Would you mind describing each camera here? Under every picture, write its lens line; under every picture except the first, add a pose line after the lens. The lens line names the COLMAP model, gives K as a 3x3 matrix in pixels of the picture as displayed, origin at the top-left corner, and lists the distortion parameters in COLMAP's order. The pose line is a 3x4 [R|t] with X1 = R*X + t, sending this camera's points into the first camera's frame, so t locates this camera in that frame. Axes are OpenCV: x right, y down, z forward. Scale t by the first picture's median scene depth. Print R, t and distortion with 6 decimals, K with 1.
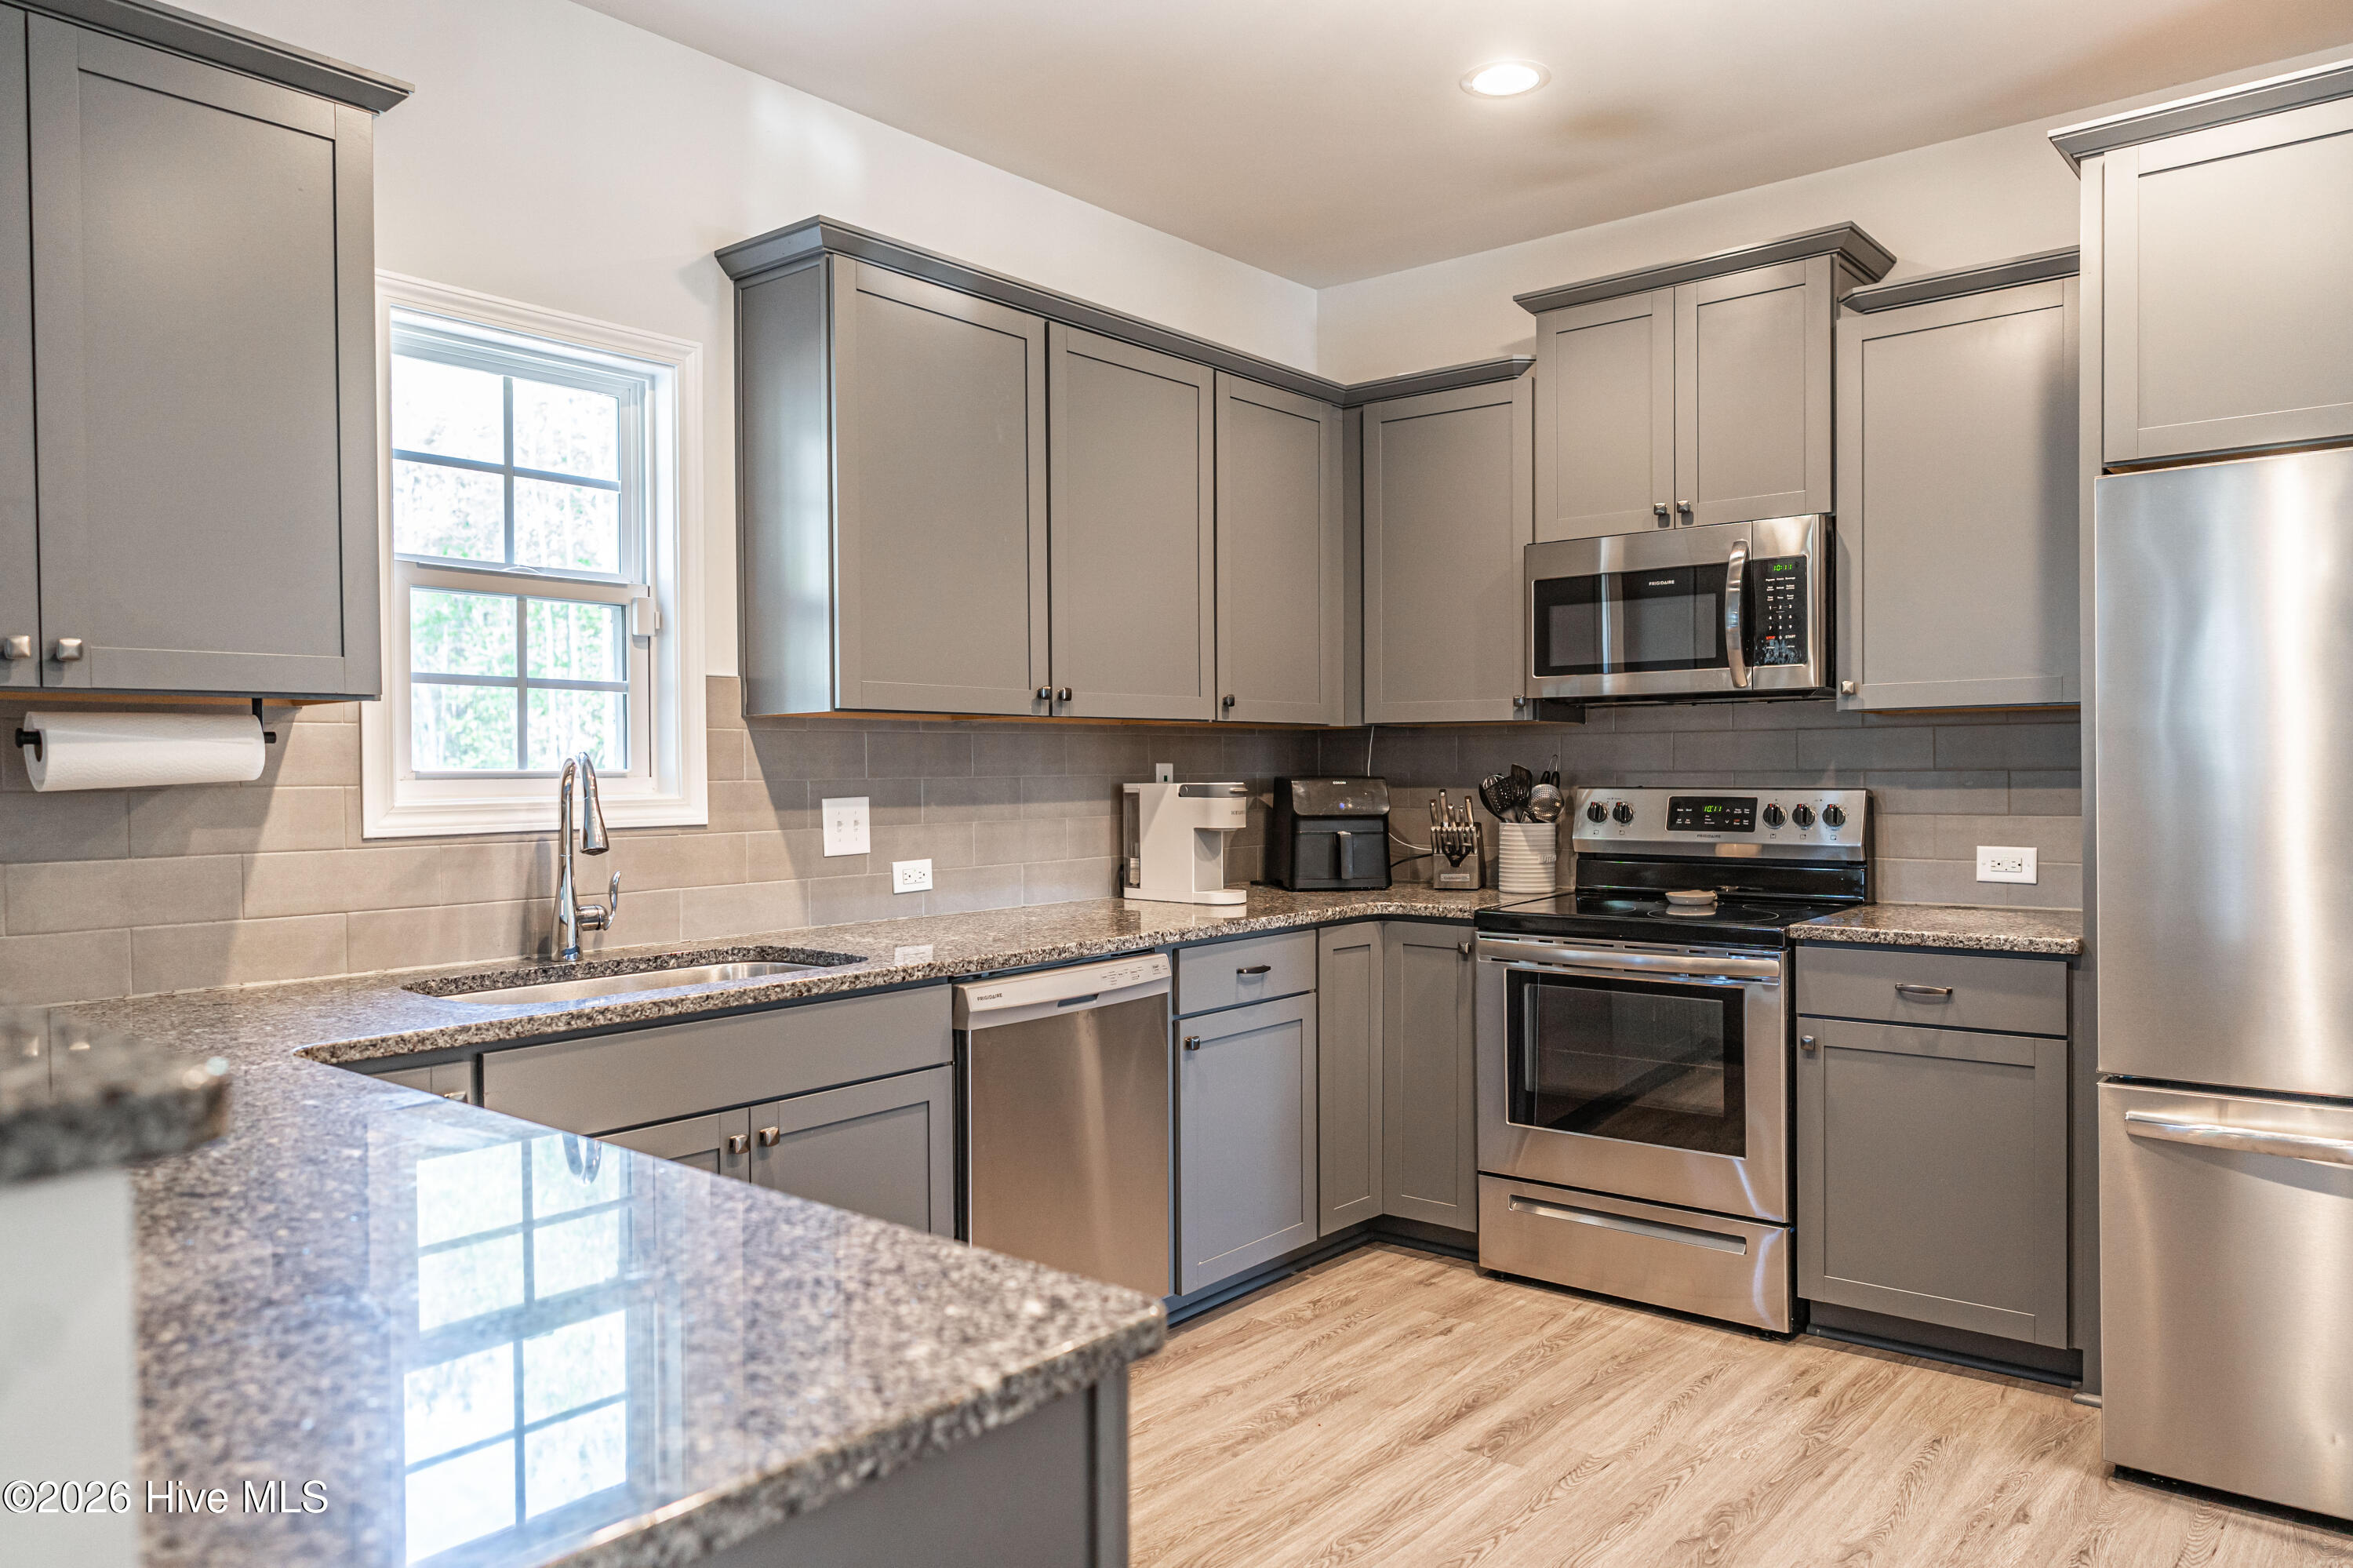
lens RADIAL K [[1594.4, 0, 1177.5], [0, 1594.4, 791.5], [0, 0, 1]] dist [-0.002777, 0.003982]
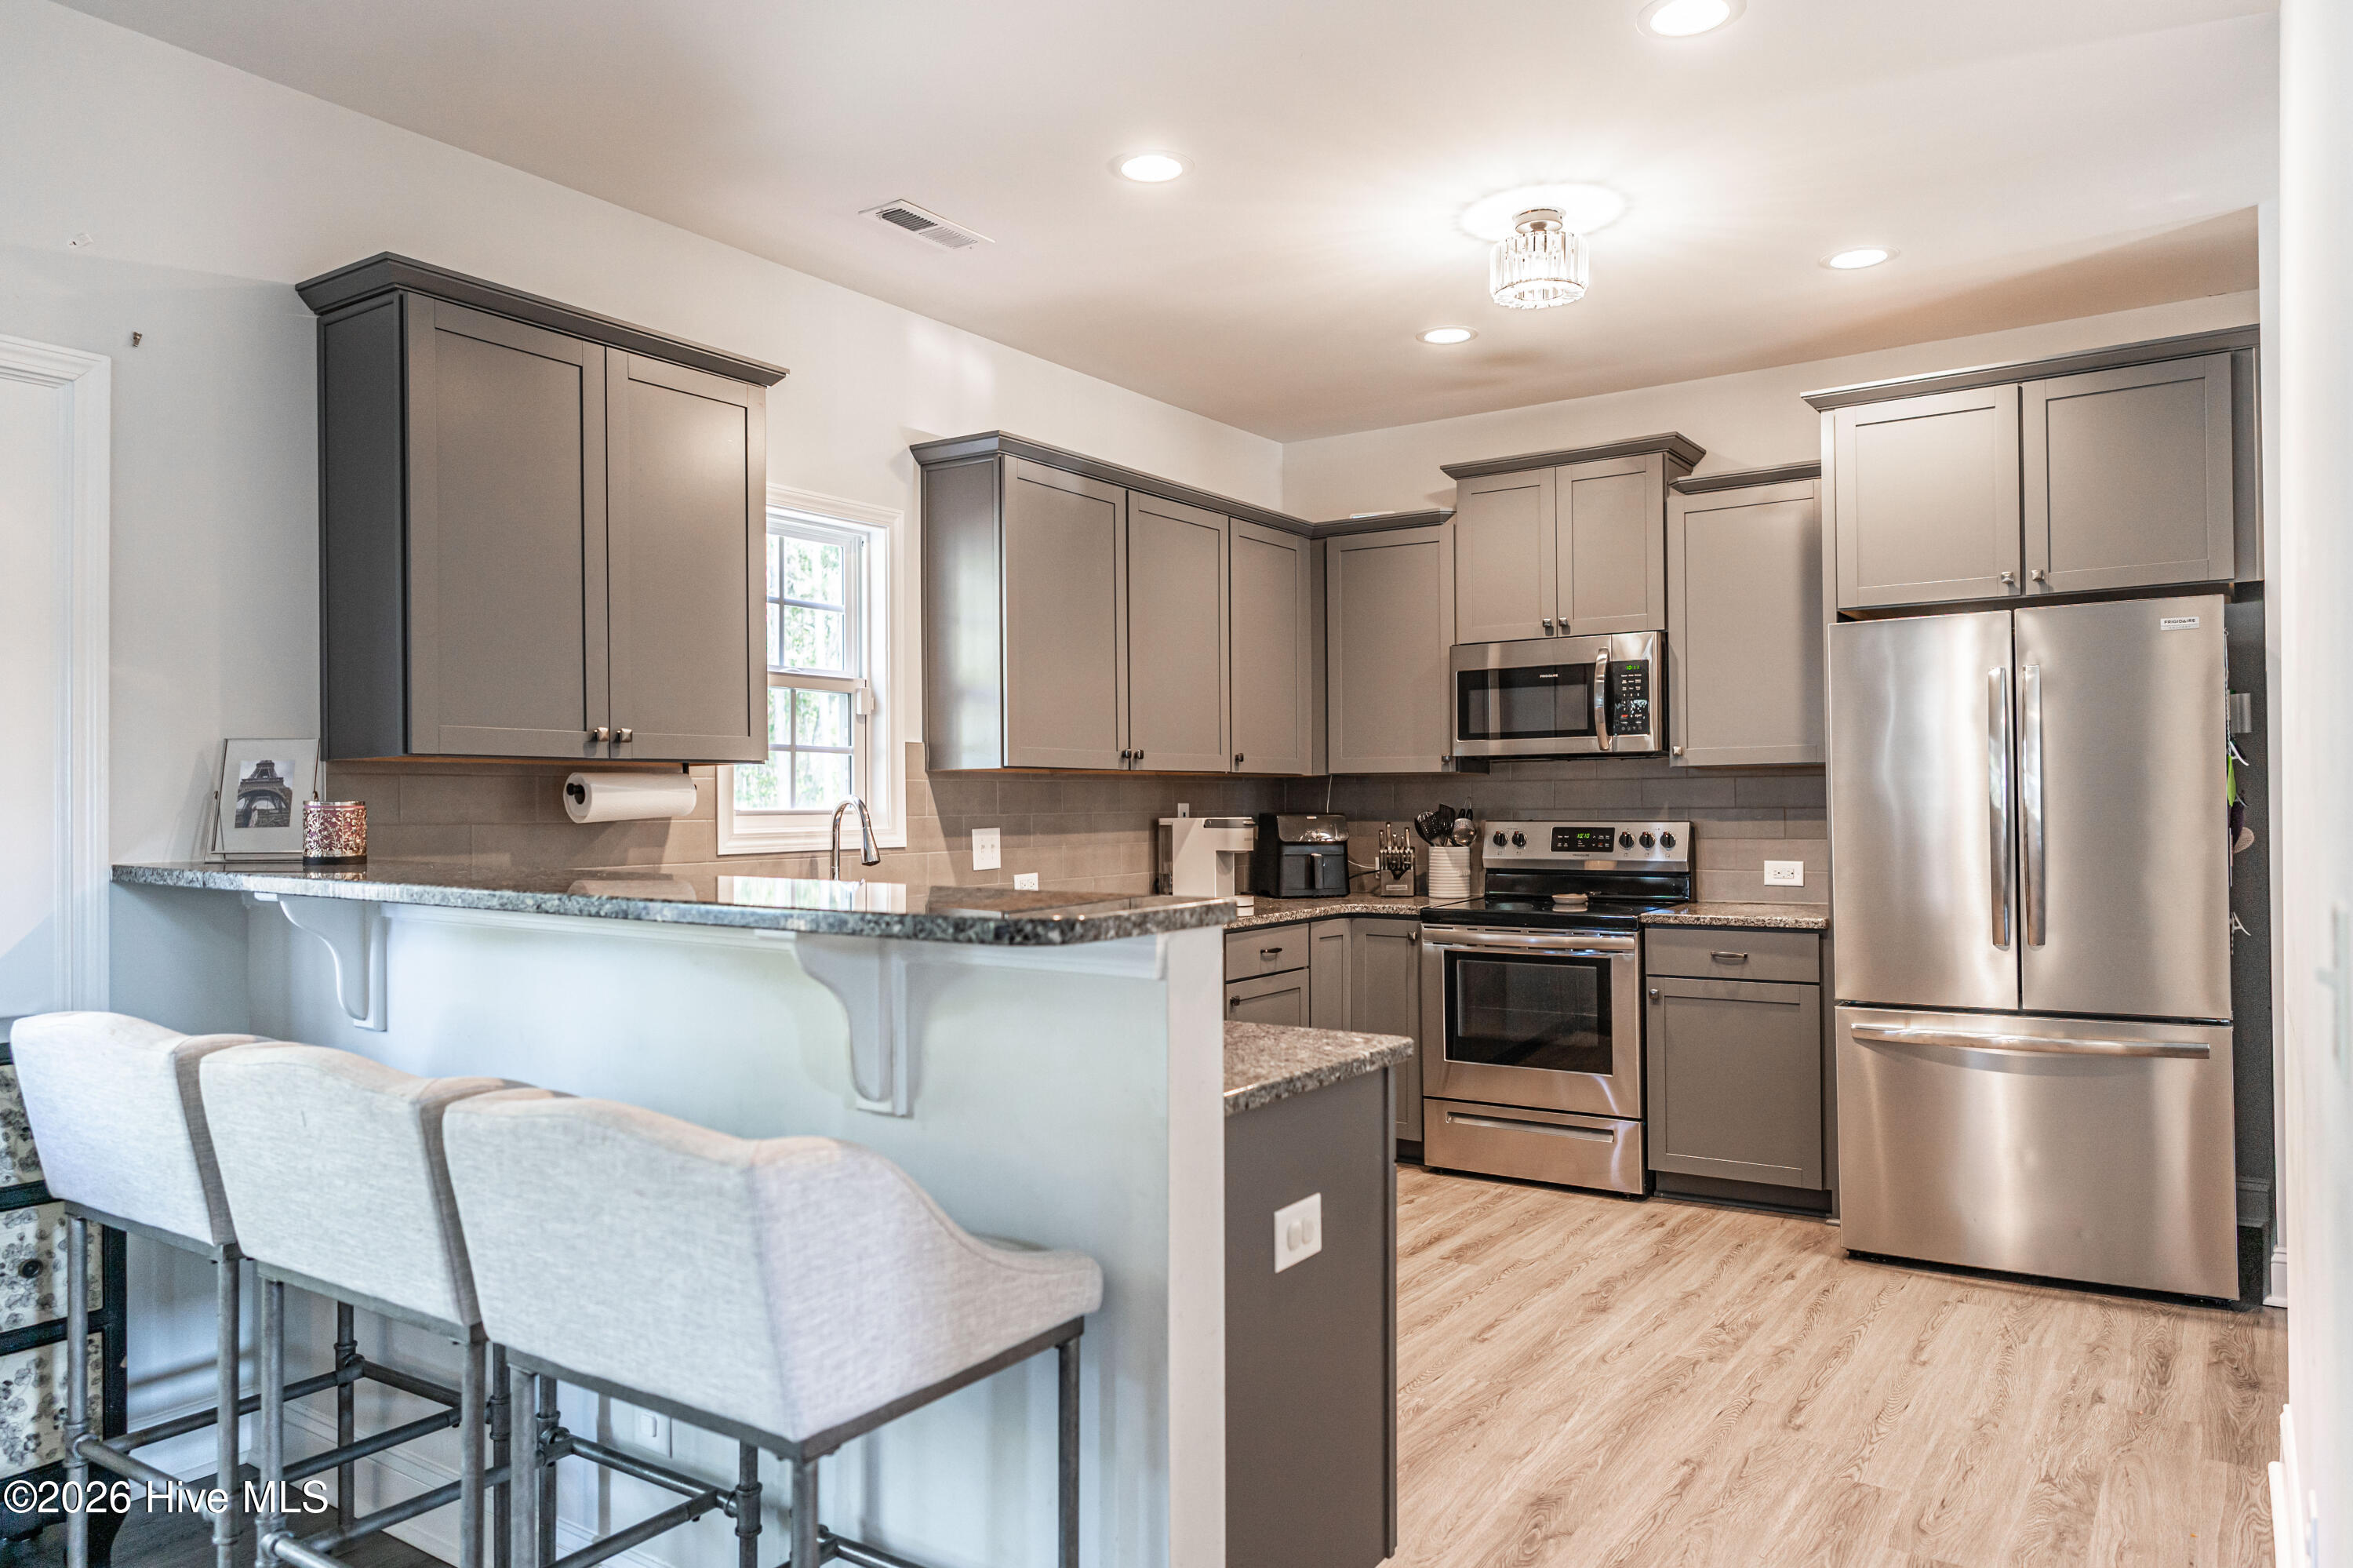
lens RADIAL K [[1567.3, 0, 1176.5], [0, 1567.3, 789.6], [0, 0, 1]] dist [-0.001925, -0.001934]
pose [[0.995378, 0.000534, 0.096029, -0.174372], [0.001807, 0.999703, -0.024296, 0.003625], [-0.096014, 0.024357, 0.995082, -0.384513]]
